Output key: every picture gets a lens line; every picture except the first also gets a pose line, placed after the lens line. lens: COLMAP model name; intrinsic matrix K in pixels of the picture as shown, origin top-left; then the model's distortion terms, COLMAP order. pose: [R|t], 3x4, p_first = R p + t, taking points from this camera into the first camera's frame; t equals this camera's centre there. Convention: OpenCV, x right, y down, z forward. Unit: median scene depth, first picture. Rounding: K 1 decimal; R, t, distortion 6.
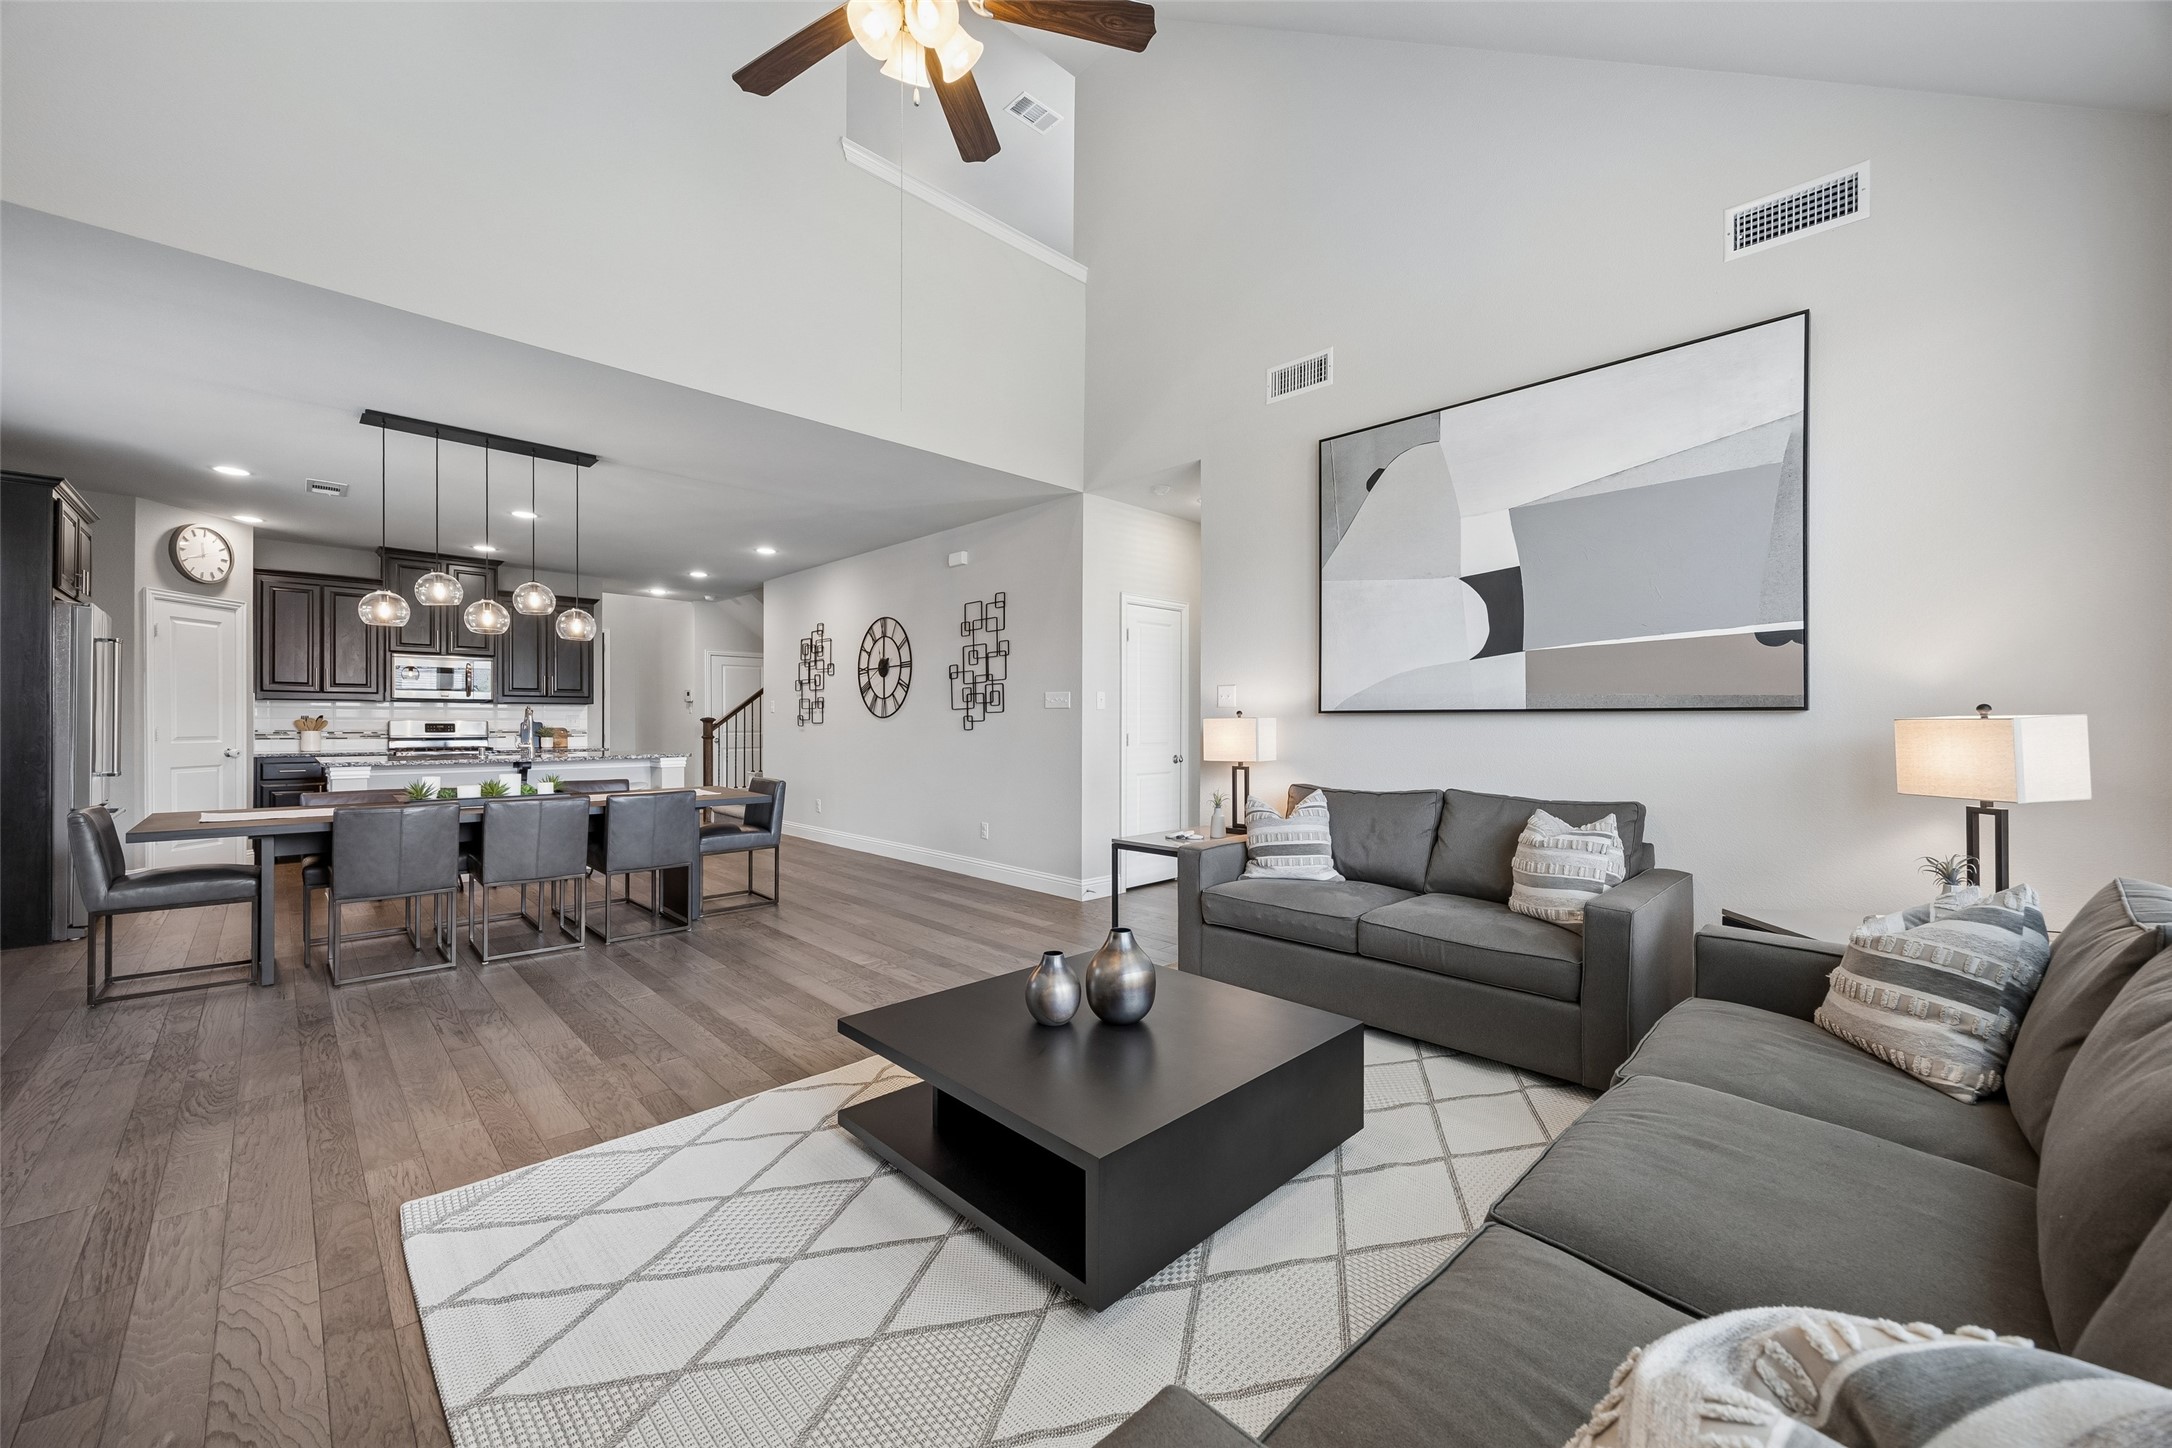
lens RADIAL K [[839.2, 0, 1091.9], [0, 839.2, 723.5], [0, 0, 1]] dist [-0.002686, -0.000027]
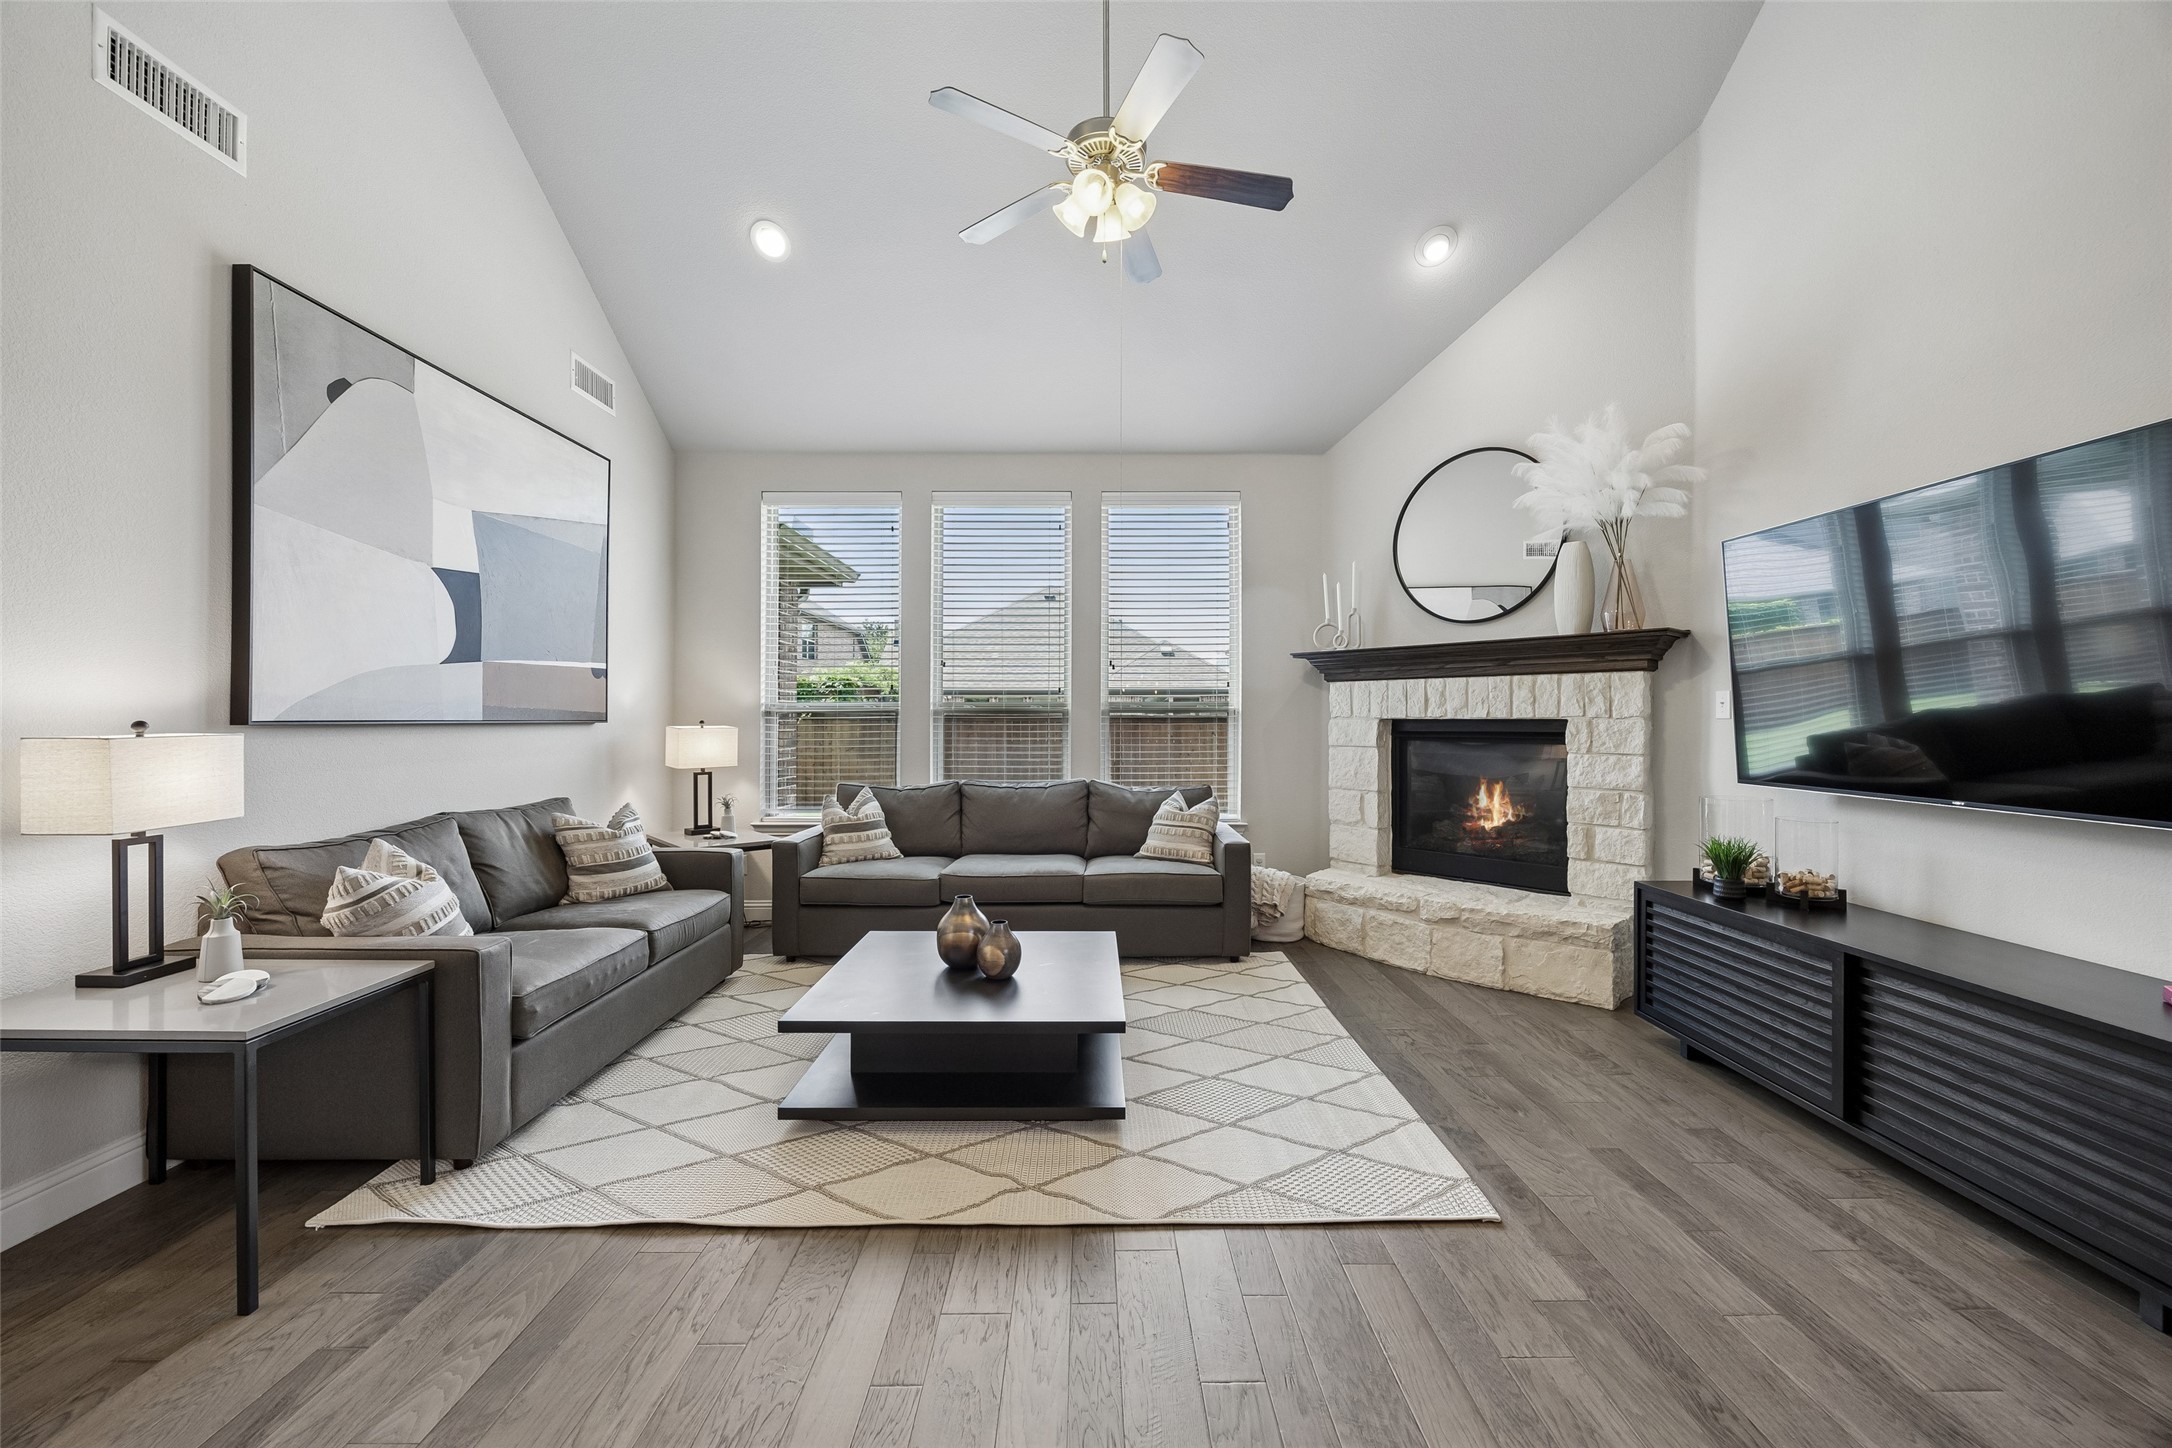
lens RADIAL K [[839.2, 0, 1091.9], [0, 839.2, 723.5], [0, 0, 1]] dist [-0.002686, -0.000027]
pose [[-0.723595, -0.007493, 0.690184, -0.378535], [-0.002312, 0.999962, 0.008432, -0.013156], [-0.690221, 0.004506, -0.723585, 0.676507]]
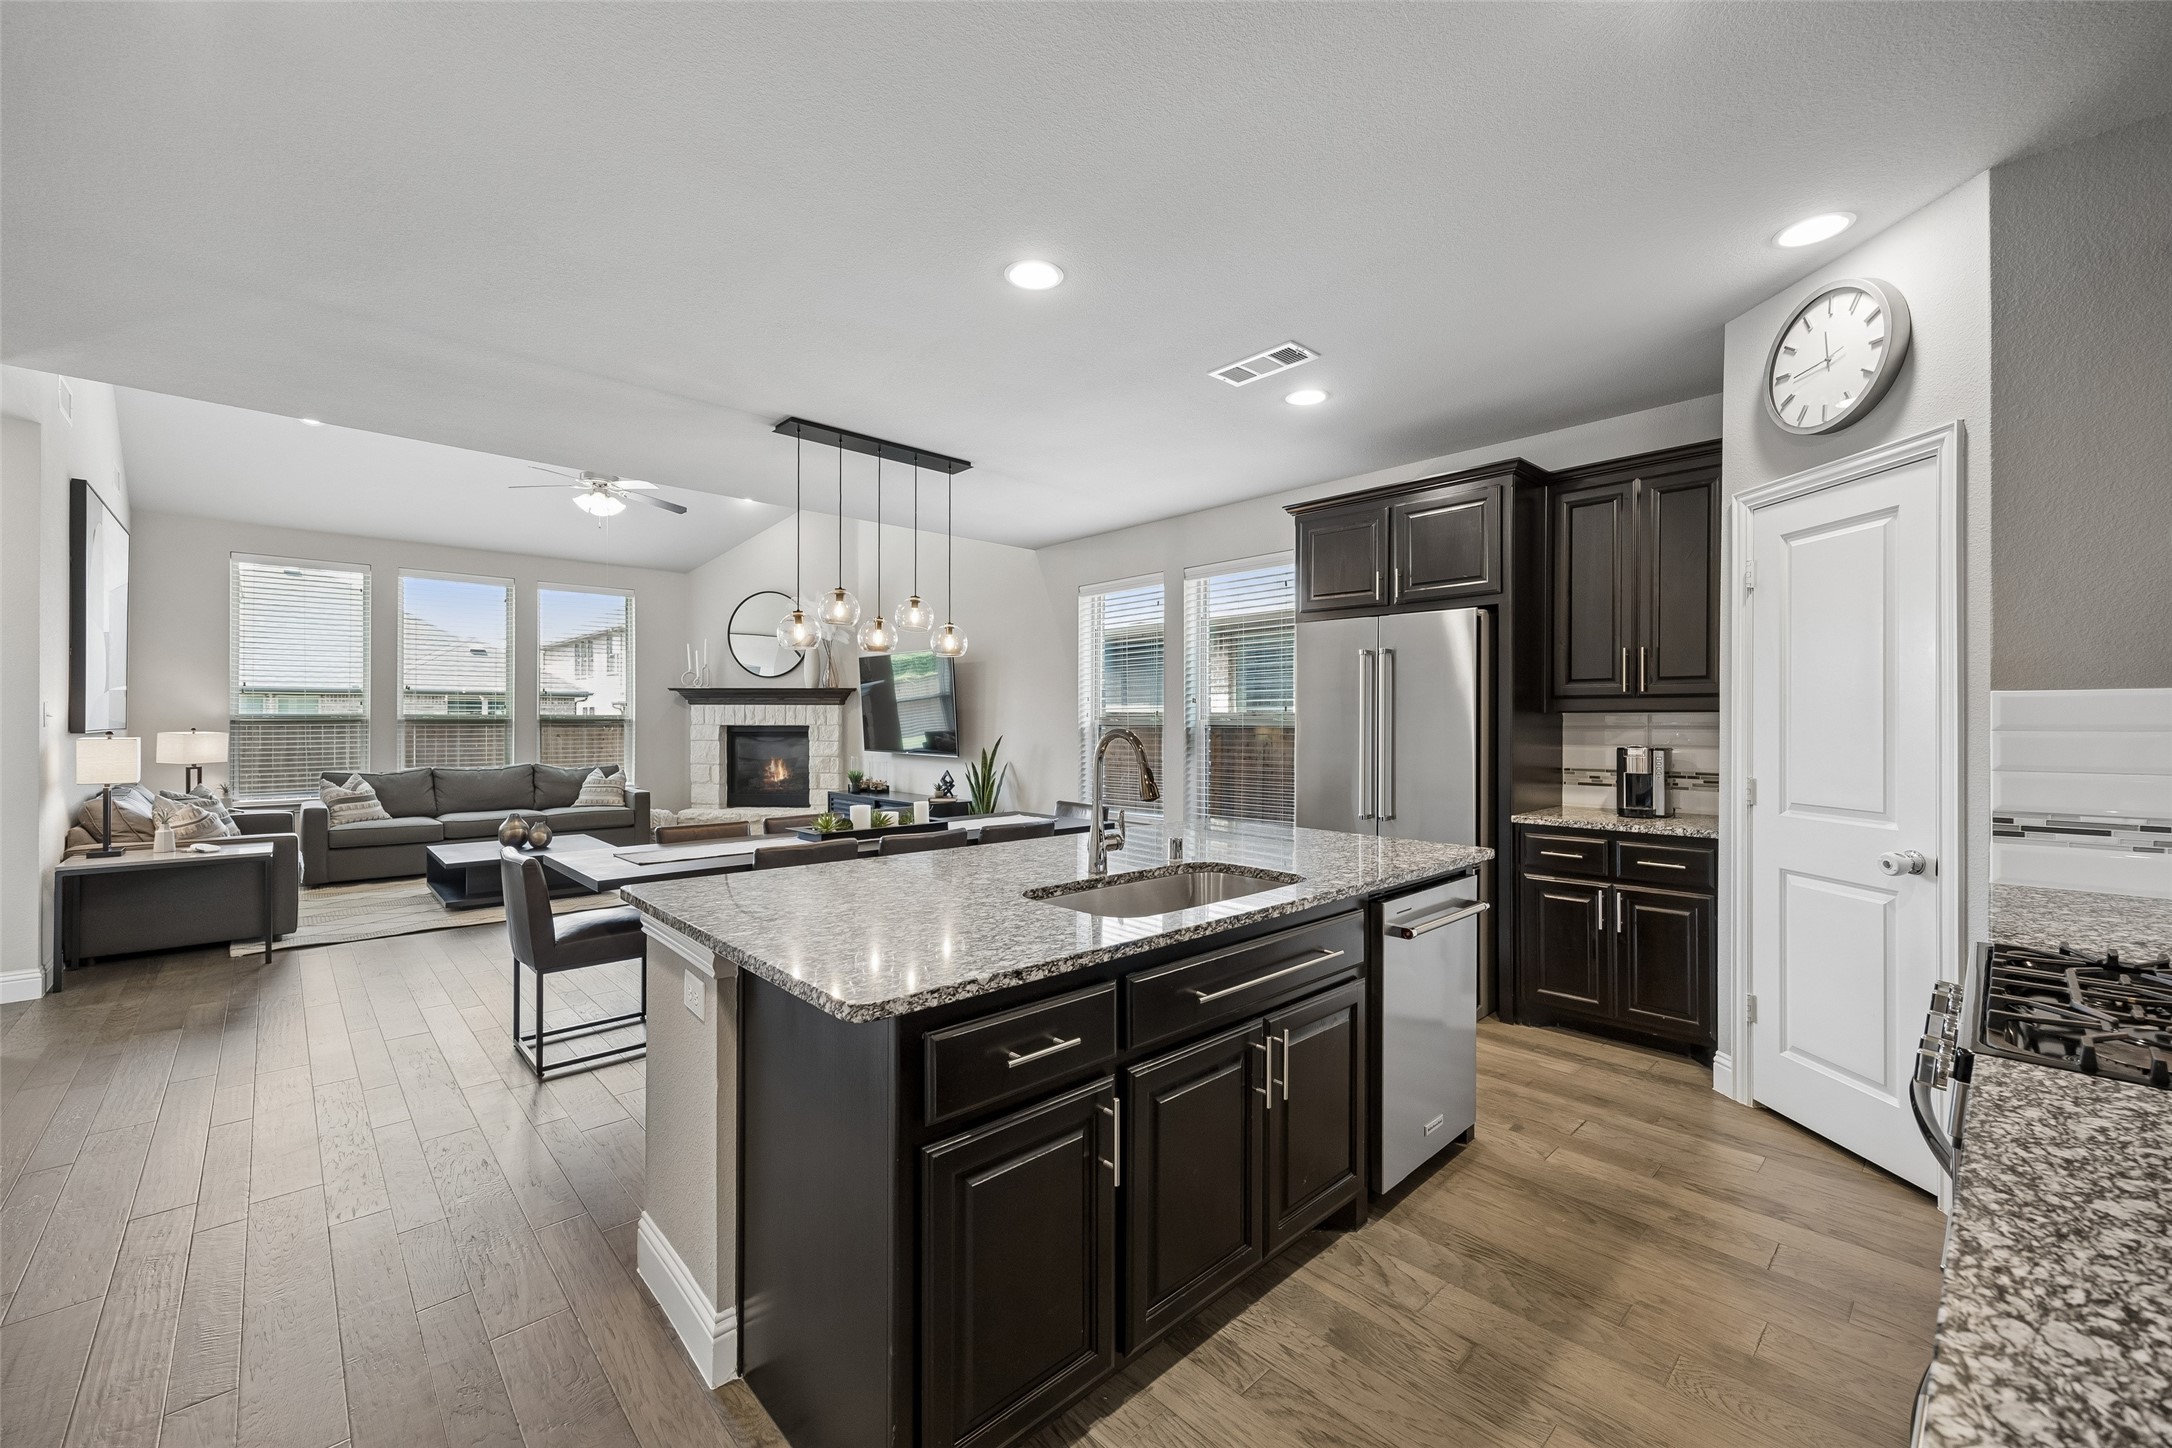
lens RADIAL K [[859.6, 0, 1086.0], [0, 859.6, 724.0], [0, 0, 1]] dist [0.019650, 0.000076]
pose [[-0.999778, -0.005394, 0.020351, -0.695108], [-0.005286, 0.999972, 0.005343, -0.024917], [-0.020380, 0.005235, -0.999779, 1.402597]]
